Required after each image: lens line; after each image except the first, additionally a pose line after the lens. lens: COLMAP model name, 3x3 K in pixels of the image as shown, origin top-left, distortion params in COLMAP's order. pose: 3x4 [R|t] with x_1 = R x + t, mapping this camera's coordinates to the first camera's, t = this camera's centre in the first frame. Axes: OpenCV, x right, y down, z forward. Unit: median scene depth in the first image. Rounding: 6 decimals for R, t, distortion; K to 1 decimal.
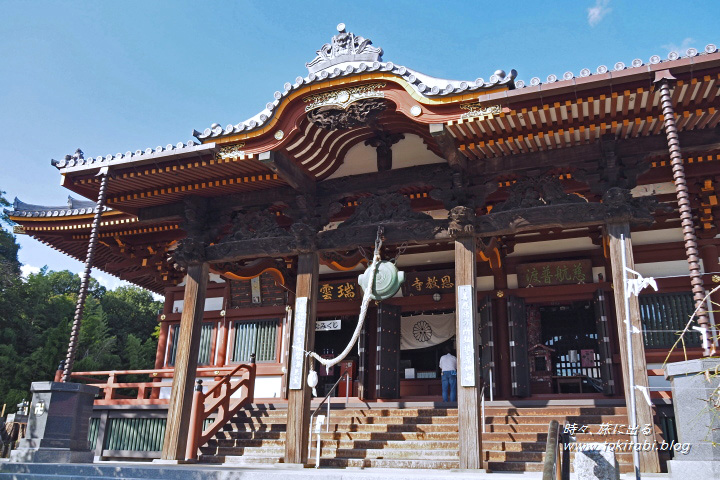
lens RADIAL K [[626.6, 0, 360.0], [0, 626.6, 240.0], [0, 0, 1]] dist [-0.013349, -0.009077]
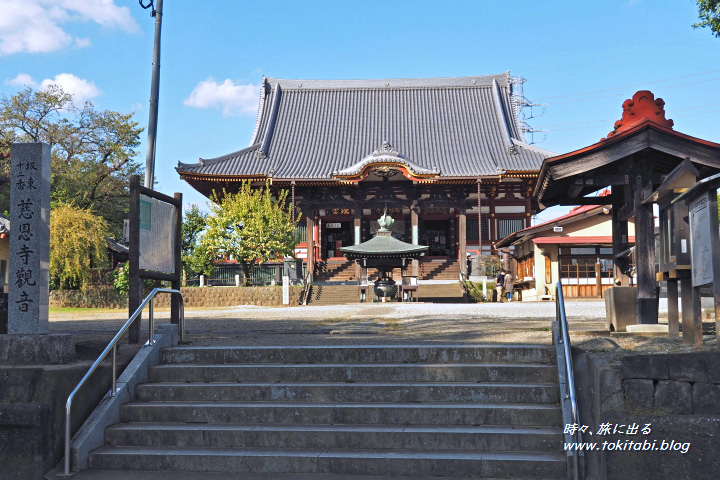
lens RADIAL K [[1022.0, 0, 360.0], [0, 1022.0, 240.0], [0, 0, 1]] dist [0.029922, 0.002911]
pose [[0.947253, -0.004106, 0.320462, -1.666083], [-0.080341, 0.964947, 0.249845, -1.071788], [-0.310255, -0.262412, 0.913719, -3.459060]]
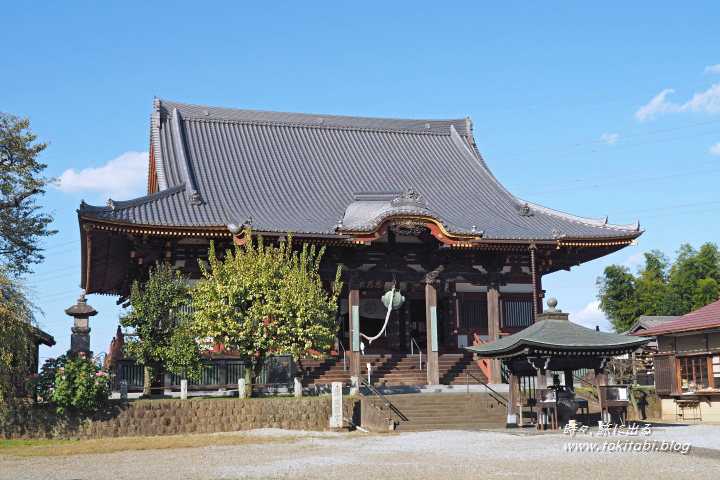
lens RADIAL K [[1022.0, 0, 360.0], [0, 1022.0, 240.0], [0, 0, 1]] dist [0.029922, 0.002911]
pose [[0.803147, 0.059604, 0.592792, -2.143648], [-0.168660, 0.977028, 0.130271, -0.571315], [-0.571409, -0.204607, 0.794750, -1.640979]]
